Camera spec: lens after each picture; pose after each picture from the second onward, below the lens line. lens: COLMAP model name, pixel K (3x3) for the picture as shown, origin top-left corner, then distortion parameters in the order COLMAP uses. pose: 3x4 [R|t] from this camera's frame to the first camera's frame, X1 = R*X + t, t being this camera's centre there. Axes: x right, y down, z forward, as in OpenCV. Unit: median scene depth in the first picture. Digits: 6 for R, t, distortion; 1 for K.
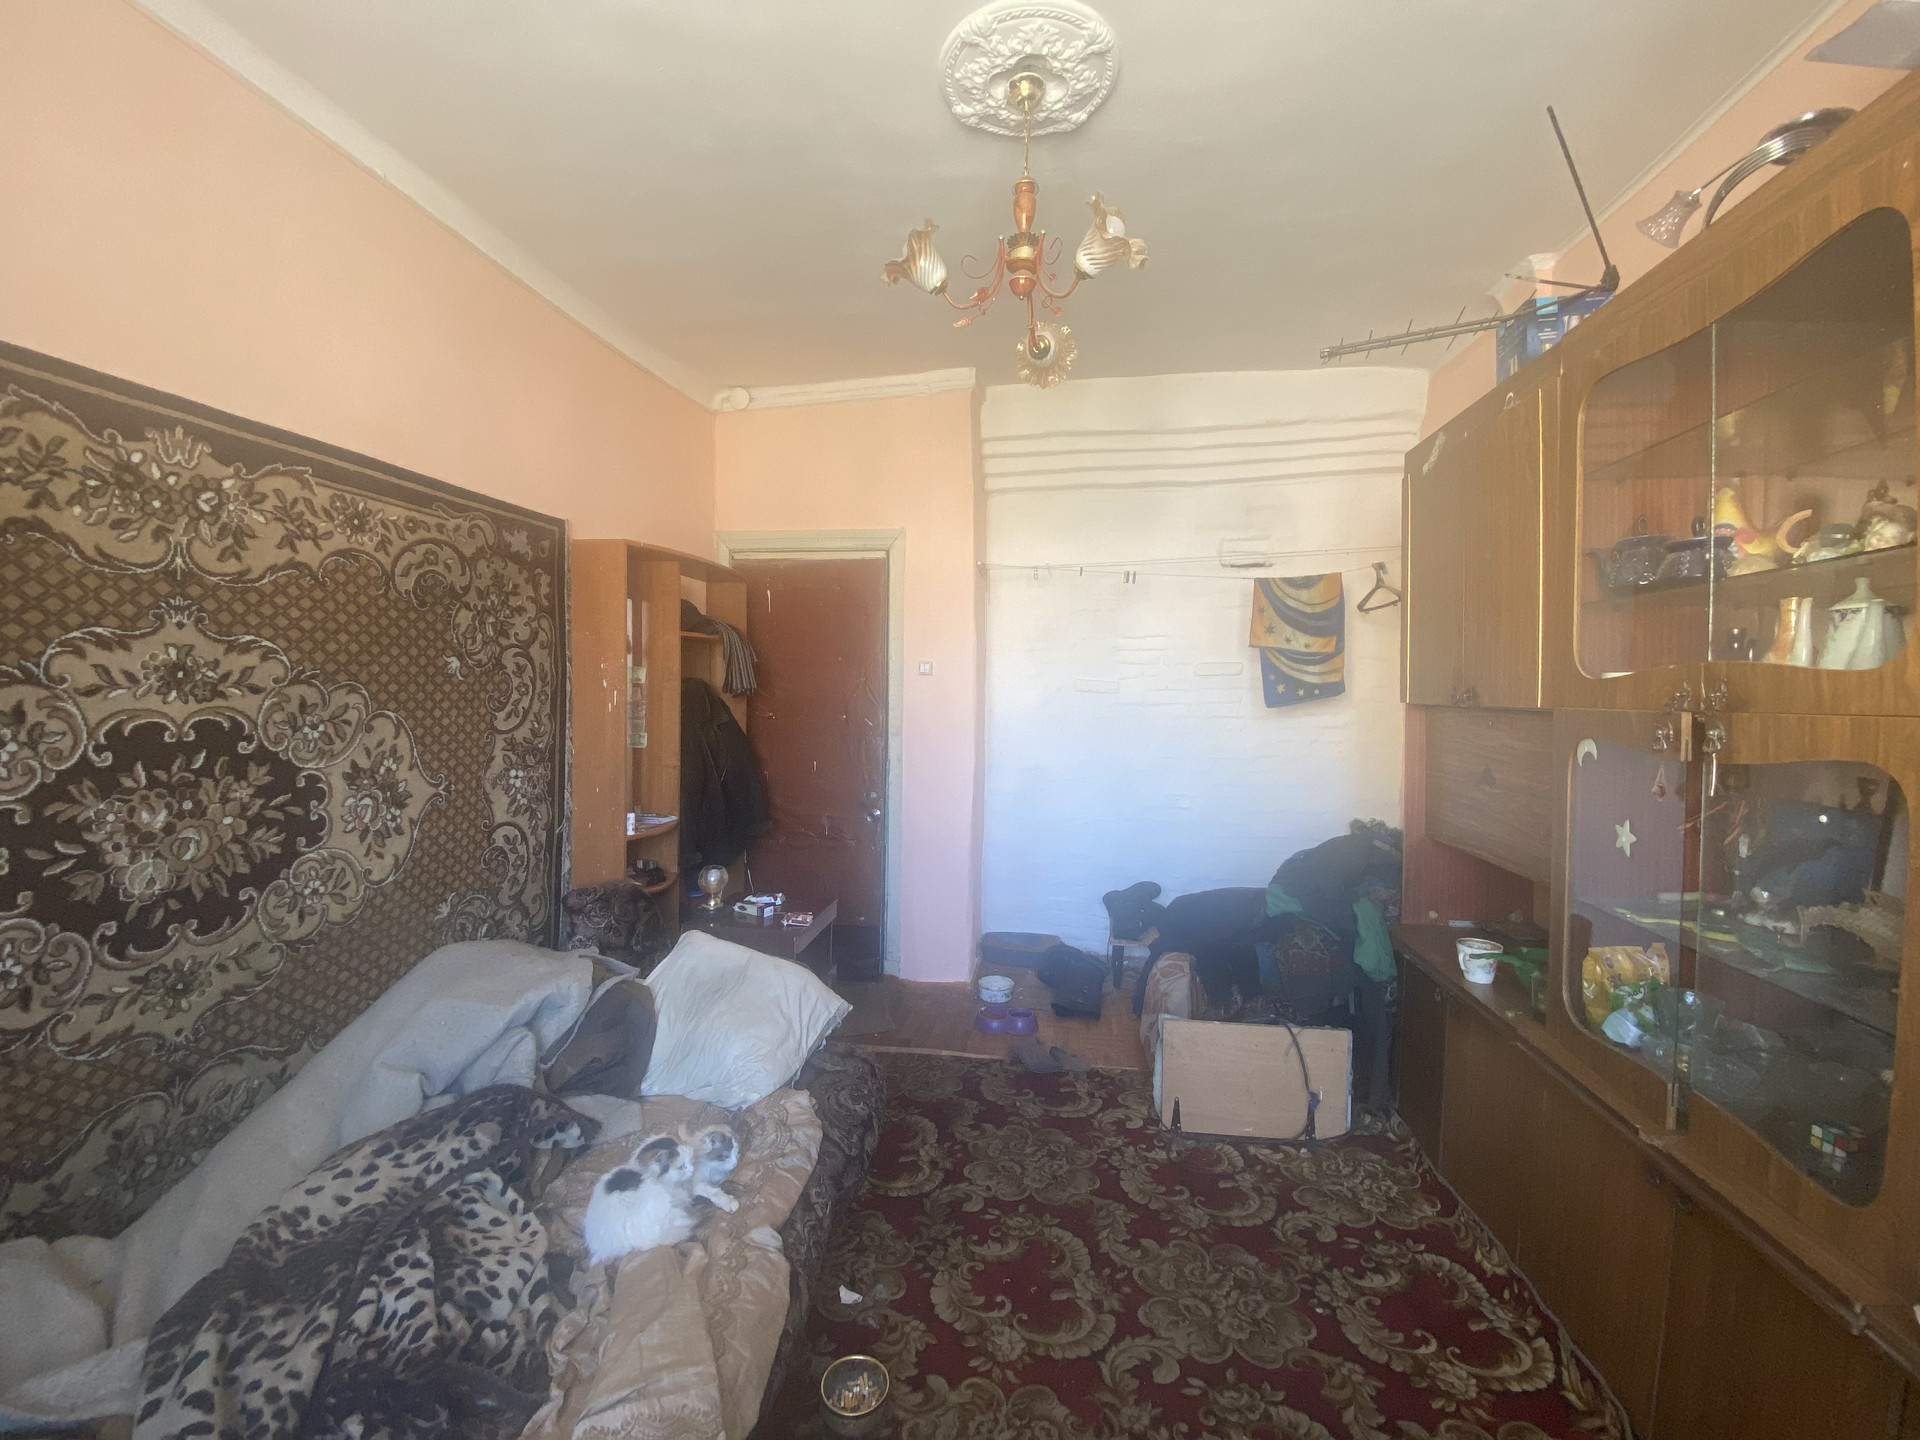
lens RADIAL K [[772.7, 0, 956.6], [0, 772.7, 710.7], [0, 0, 1]] dist [-0.001992, -0.000288]
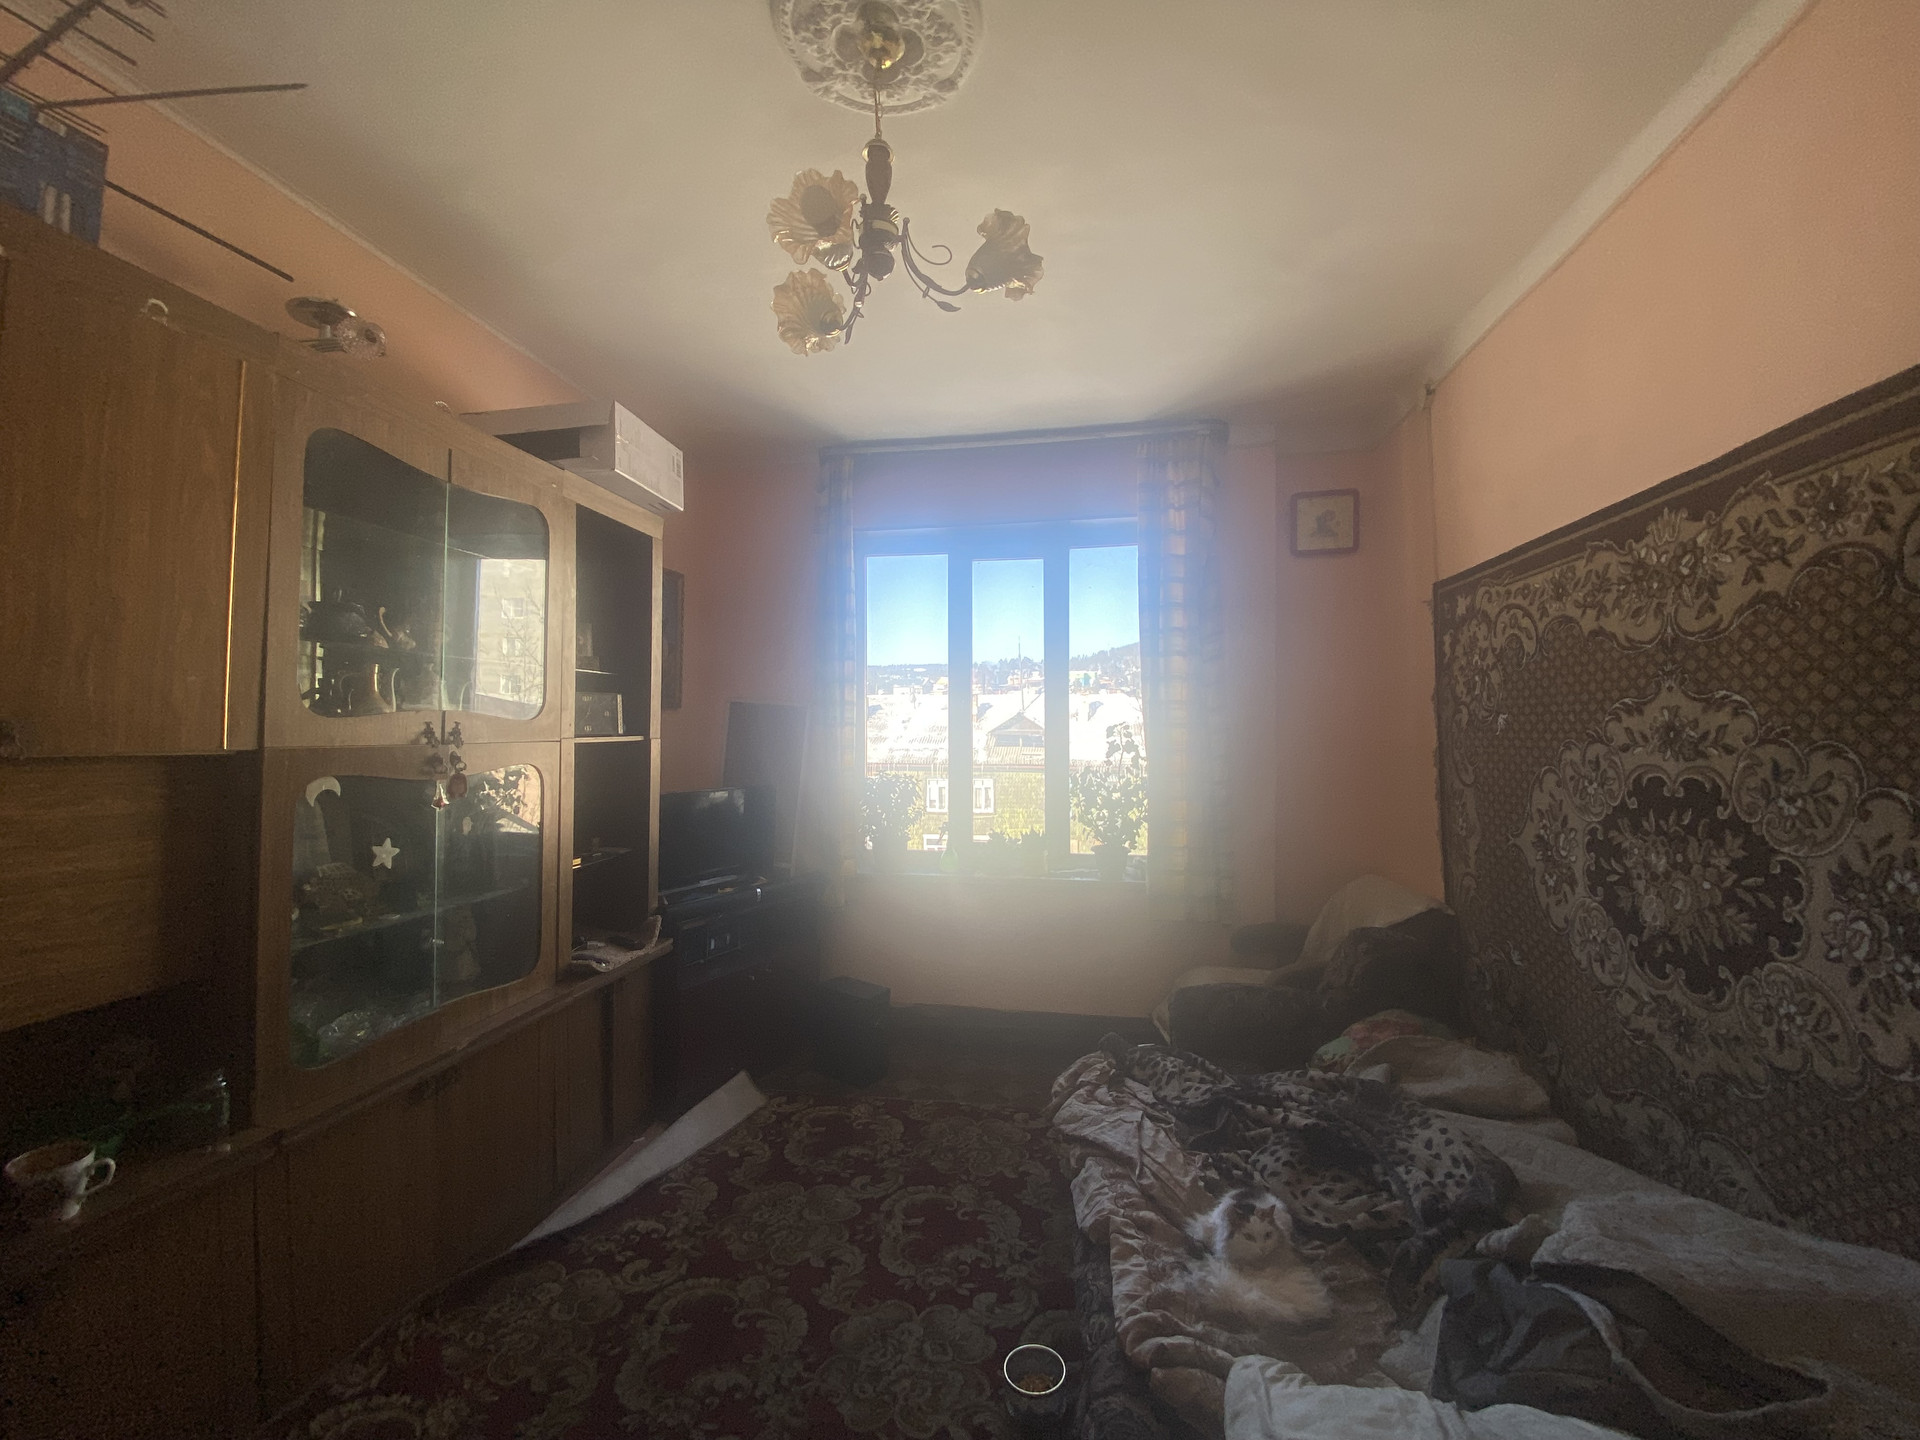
lens RADIAL K [[772.7, 0, 963.5], [0, 772.7, 722.9], [0, 0, 1]] dist [-0.001992, -0.000288]
pose [[-0.999871, -0.014523, 0.006925, -0.022307], [-0.014416, 0.999779, 0.015322, -0.061548], [-0.007146, 0.015220, -0.999859, 1.970080]]
